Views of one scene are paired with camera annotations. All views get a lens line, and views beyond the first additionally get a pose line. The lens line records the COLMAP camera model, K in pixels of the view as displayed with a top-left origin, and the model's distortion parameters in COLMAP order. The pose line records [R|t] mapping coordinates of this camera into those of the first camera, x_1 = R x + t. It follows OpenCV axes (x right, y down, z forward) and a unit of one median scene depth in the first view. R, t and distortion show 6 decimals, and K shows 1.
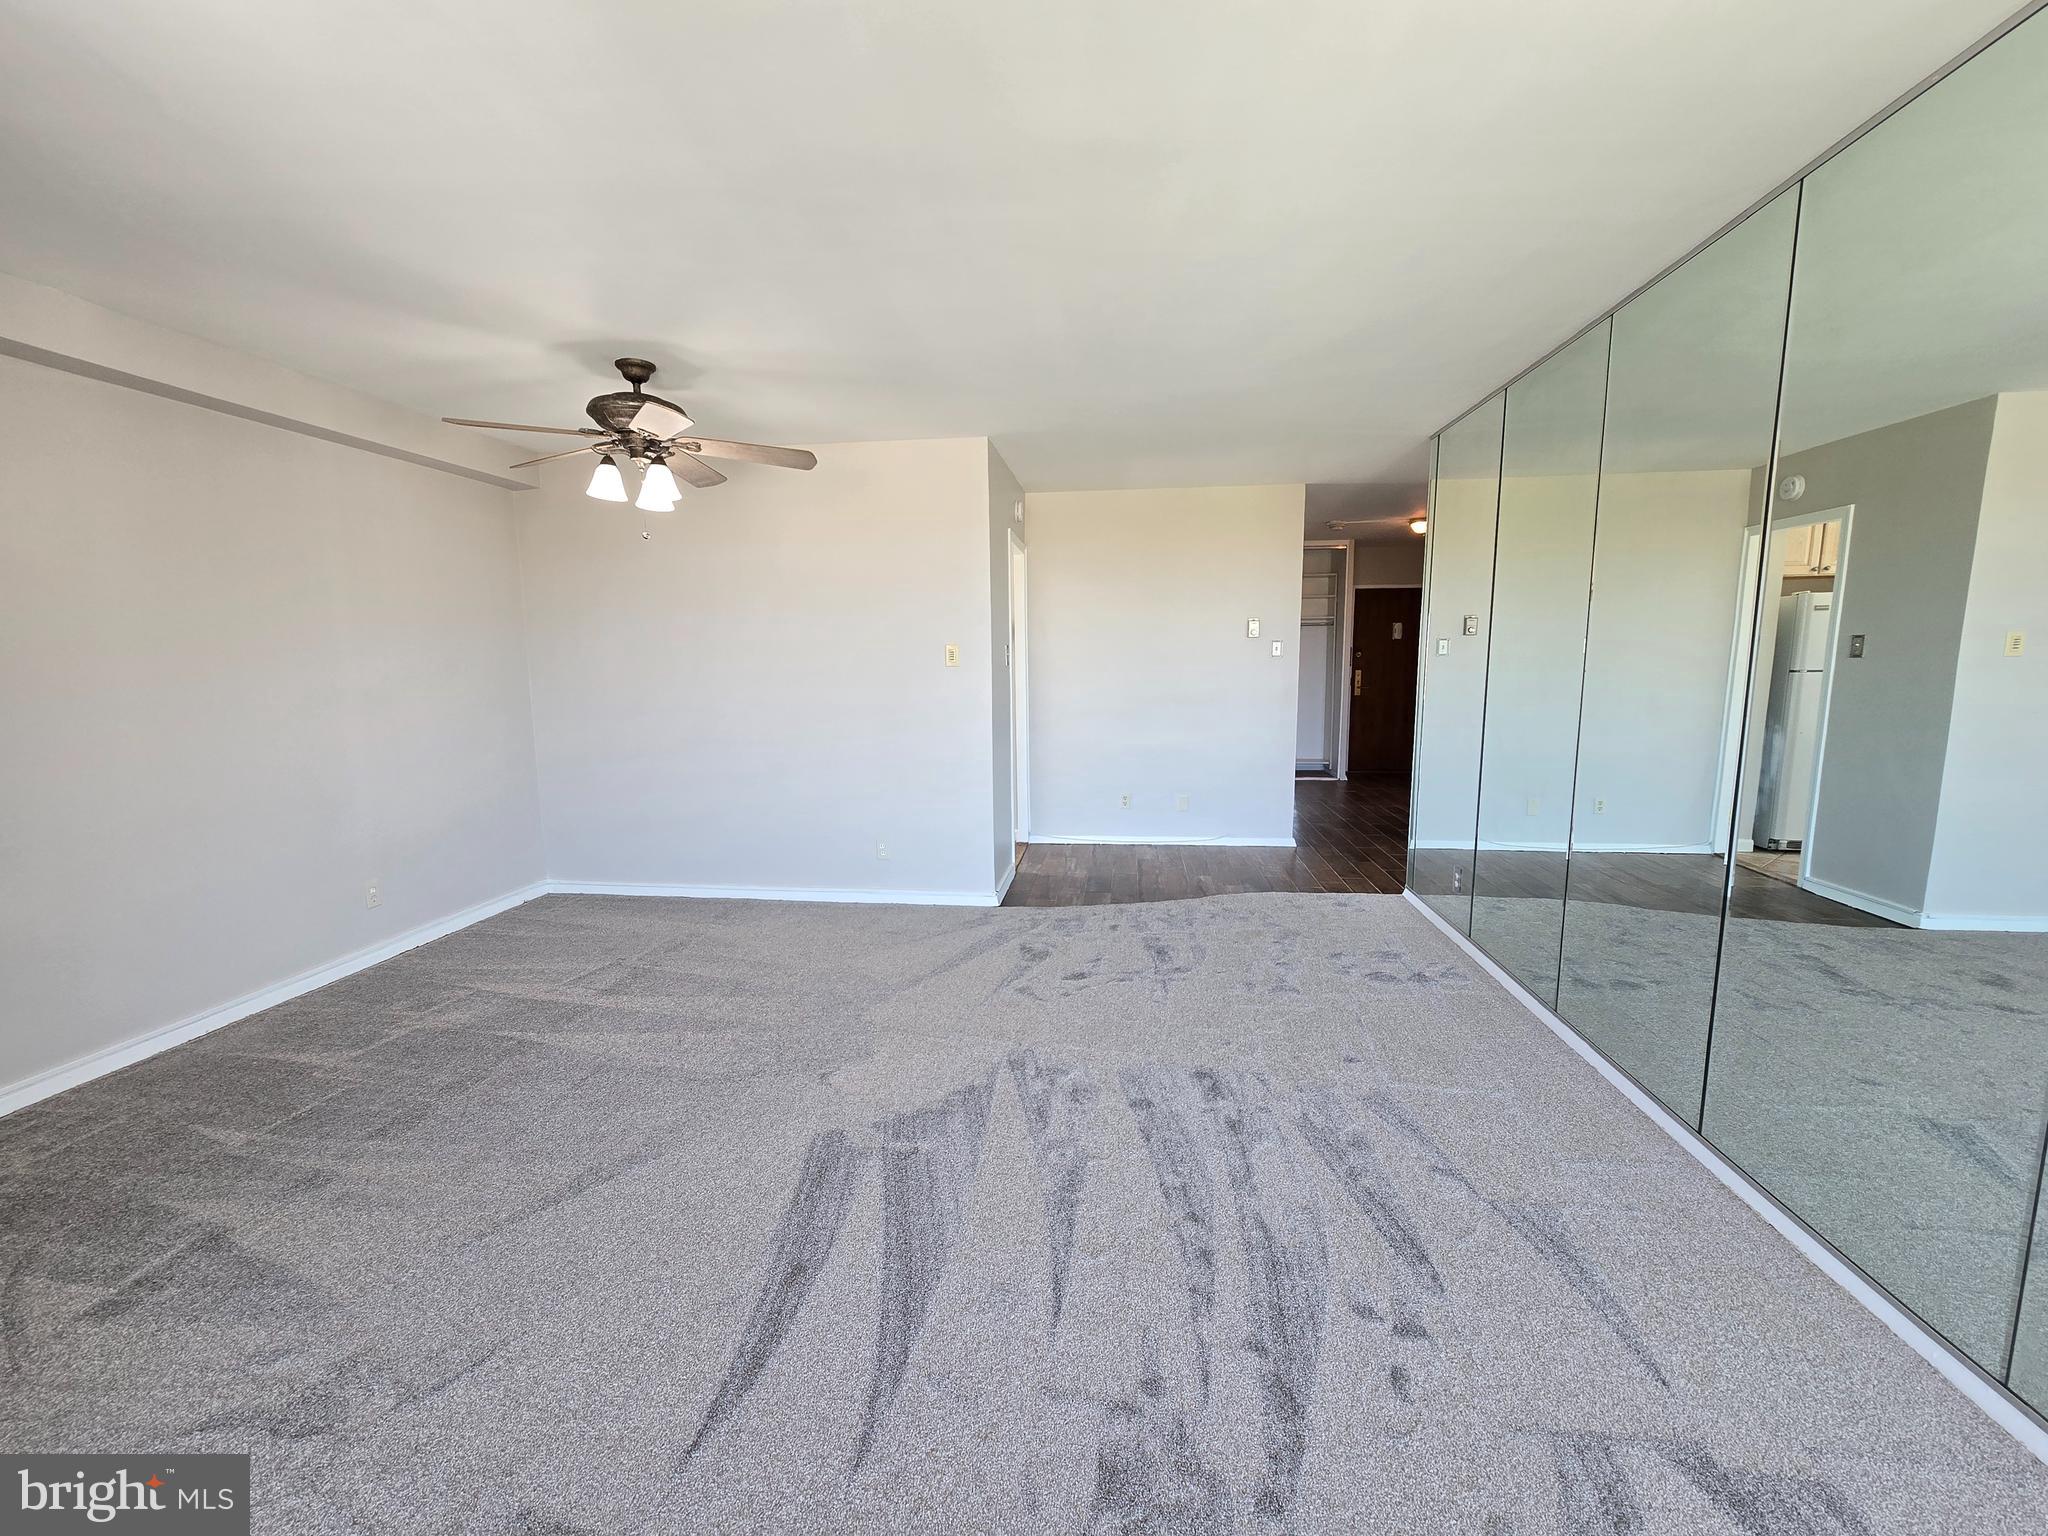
lens RADIAL K [[815.3, 0, 1024.0], [0, 815.3, 768.0], [0, 0, 1]] dist [-0.000082, -0.000004]
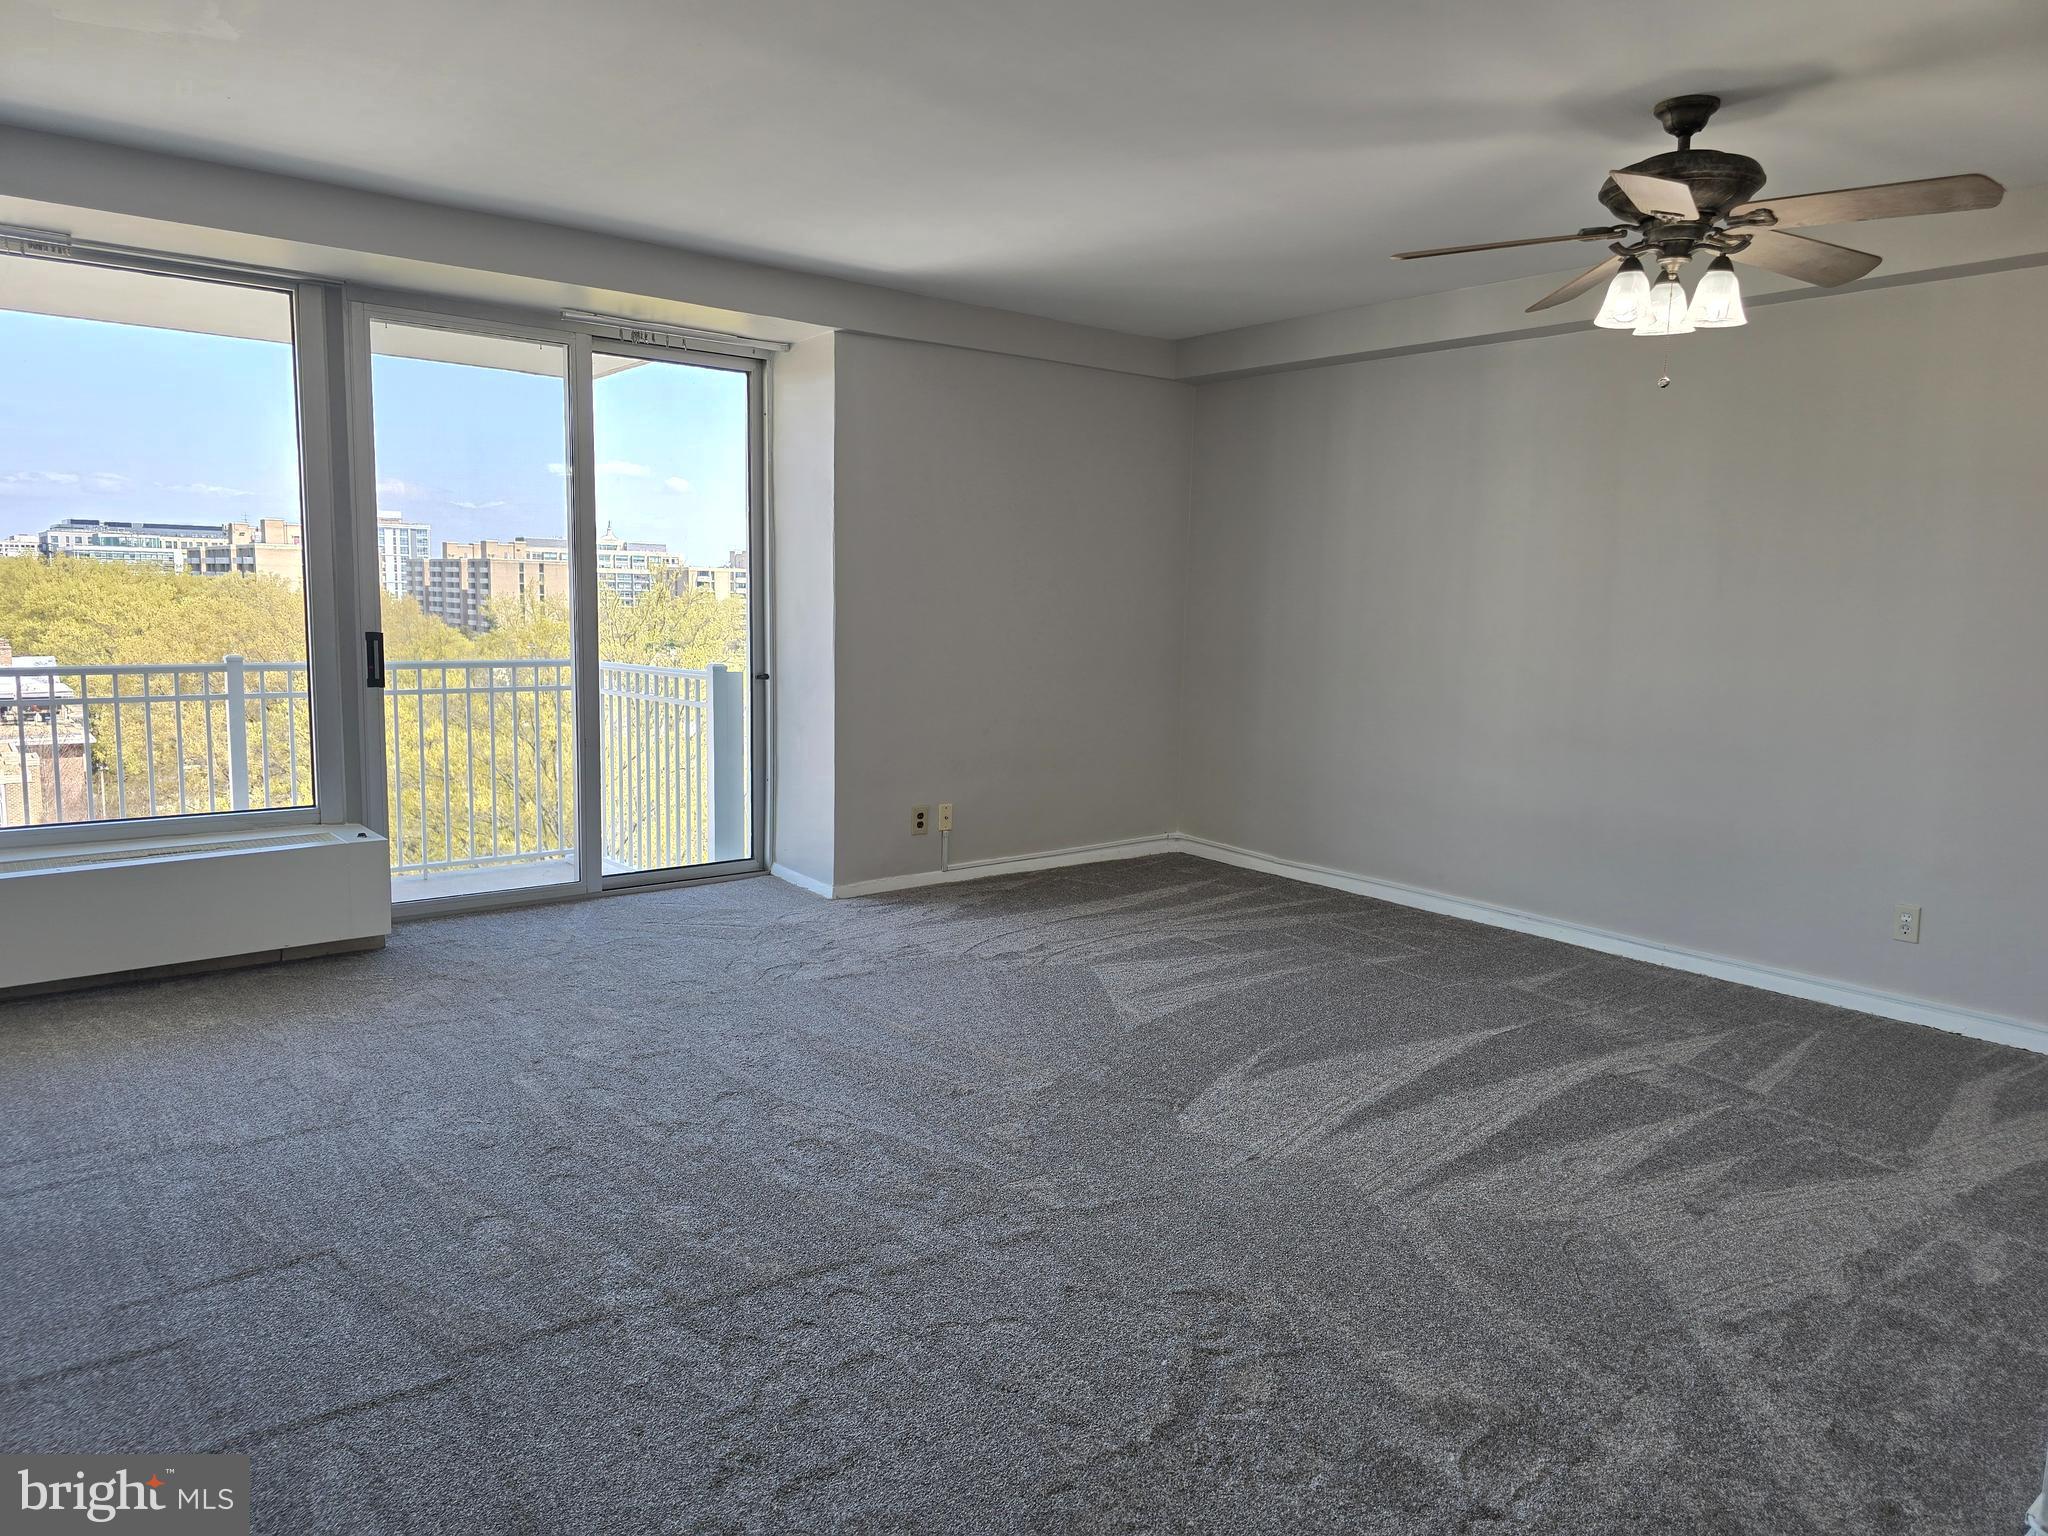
lens RADIAL K [[1364.0, 0, 1029.9], [0, 1364.0, 759.3], [0, 0, 1]] dist [0.068630, -0.069673]
pose [[-0.259476, 0.249906, -0.932855, 0.766740], [-0.277124, 0.906049, 0.319808, -0.235493], [0.925135, 0.341499, -0.165843, 0.866457]]
